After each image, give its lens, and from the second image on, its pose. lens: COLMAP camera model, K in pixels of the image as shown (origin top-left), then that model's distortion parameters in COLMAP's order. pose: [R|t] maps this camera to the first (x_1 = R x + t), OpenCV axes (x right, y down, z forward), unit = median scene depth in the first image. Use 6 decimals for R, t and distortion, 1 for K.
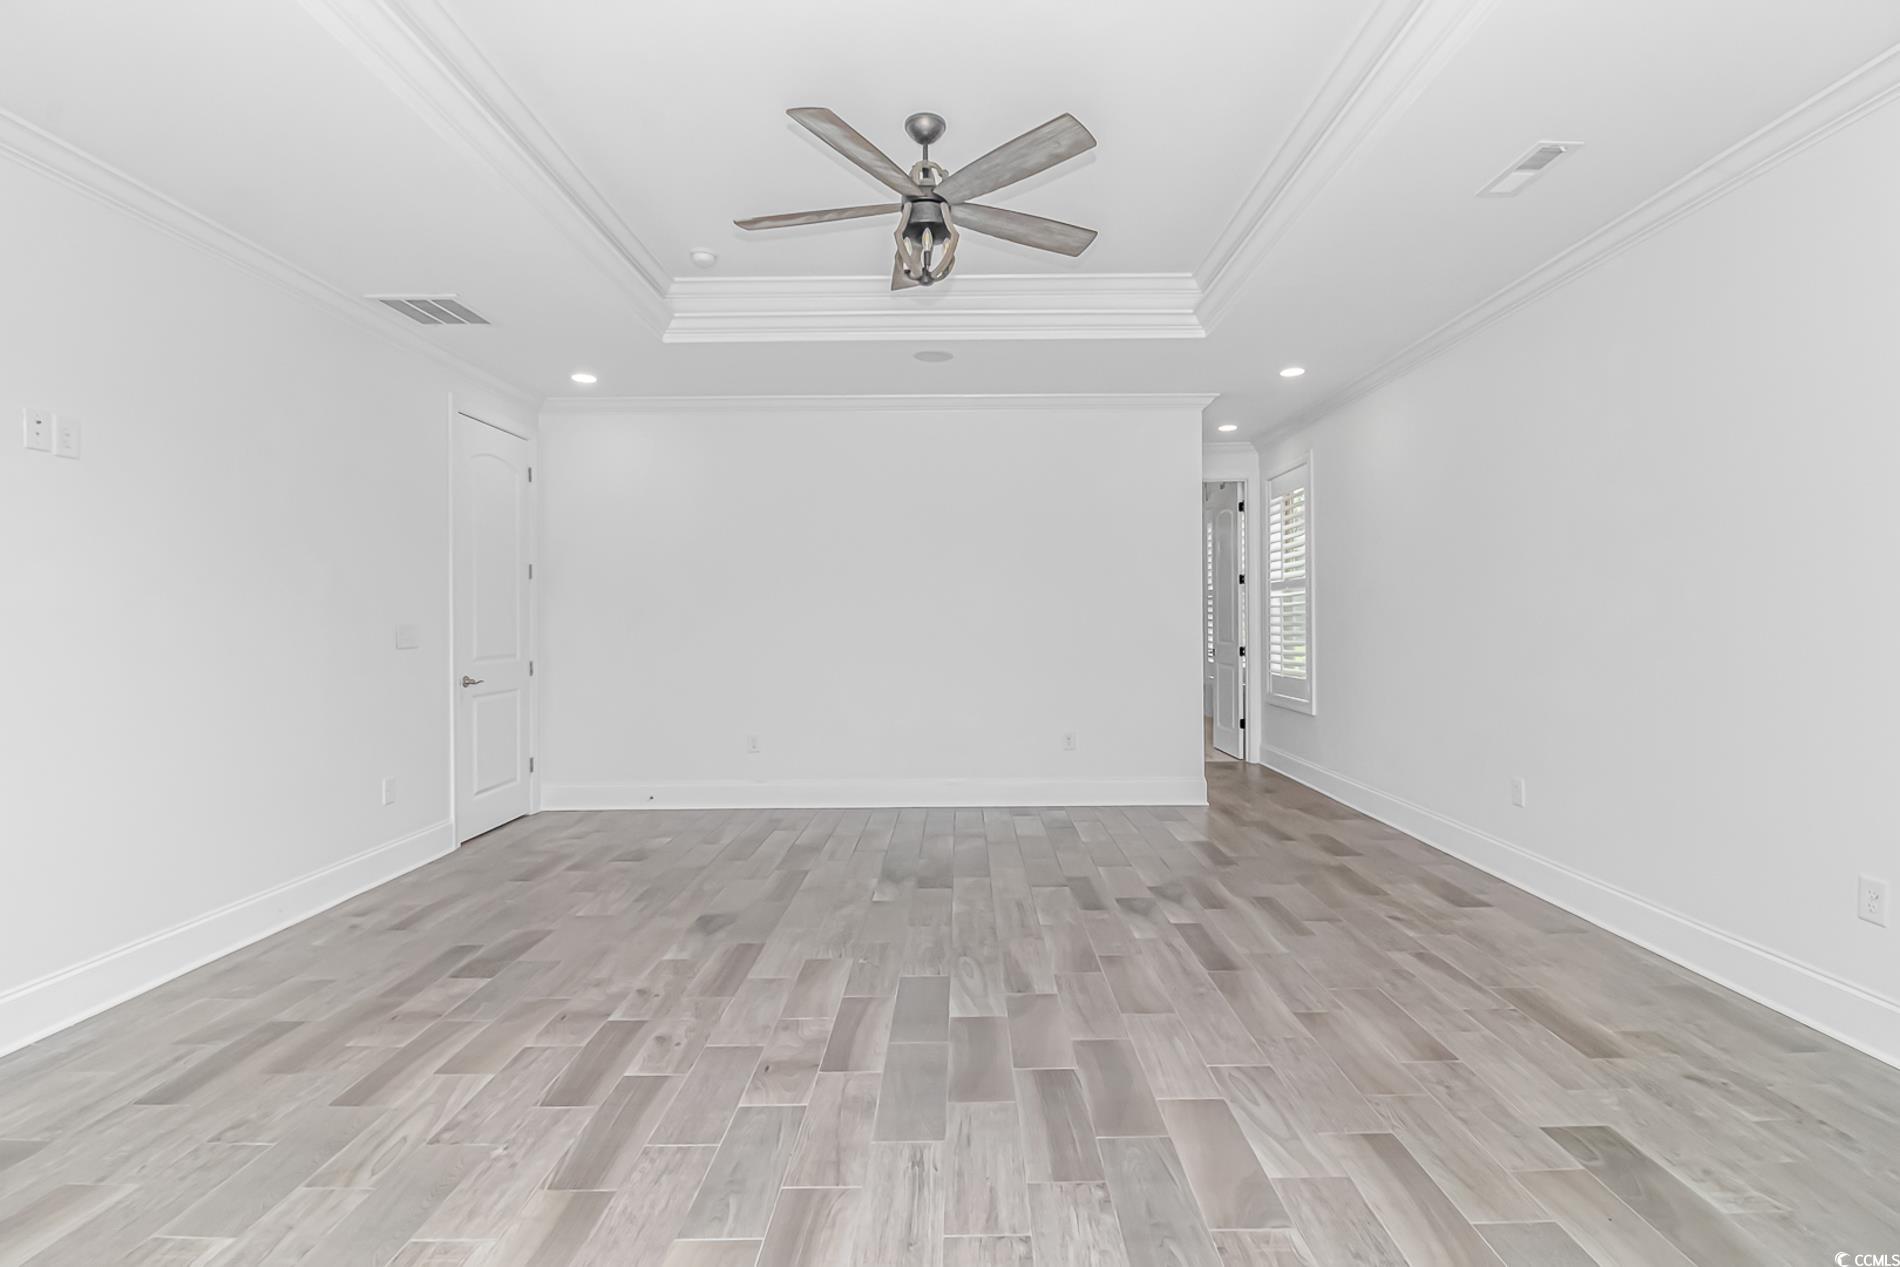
lens RADIAL K [[887.4, 0, 950.9], [0, 887.4, 624.9], [0, 0, 1]] dist [-0.004431, -0.000833]
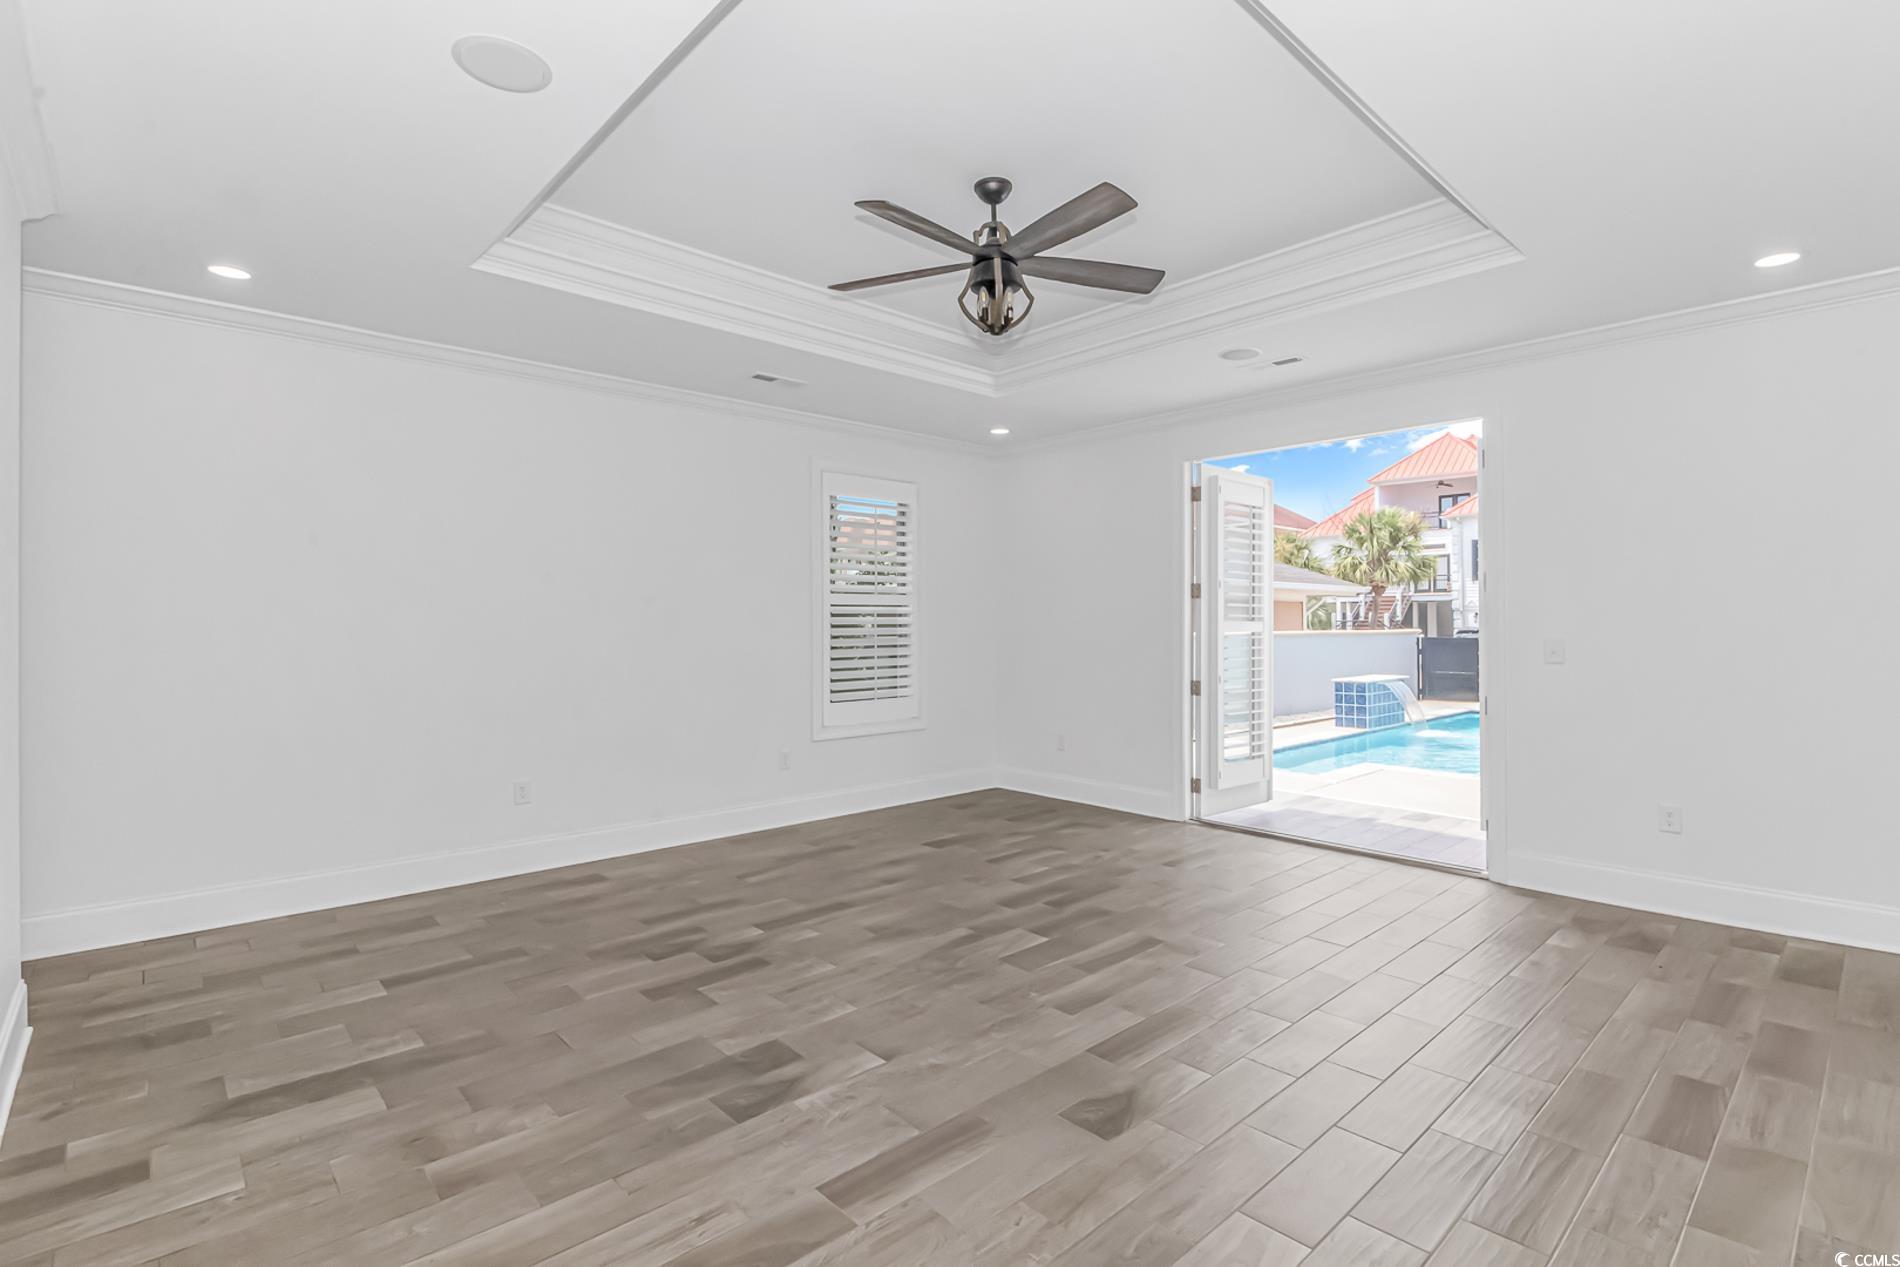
lens RADIAL K [[887.4, 0, 948.6], [0, 887.4, 633.1], [0, 0, 1]] dist [-0.004431, -0.000833]
pose [[-0.682251, 0.004007, 0.731107, -0.792357], [0.011329, 0.999923, 0.005091, -0.030767], [-0.731031, 0.011756, -0.682243, 1.811035]]
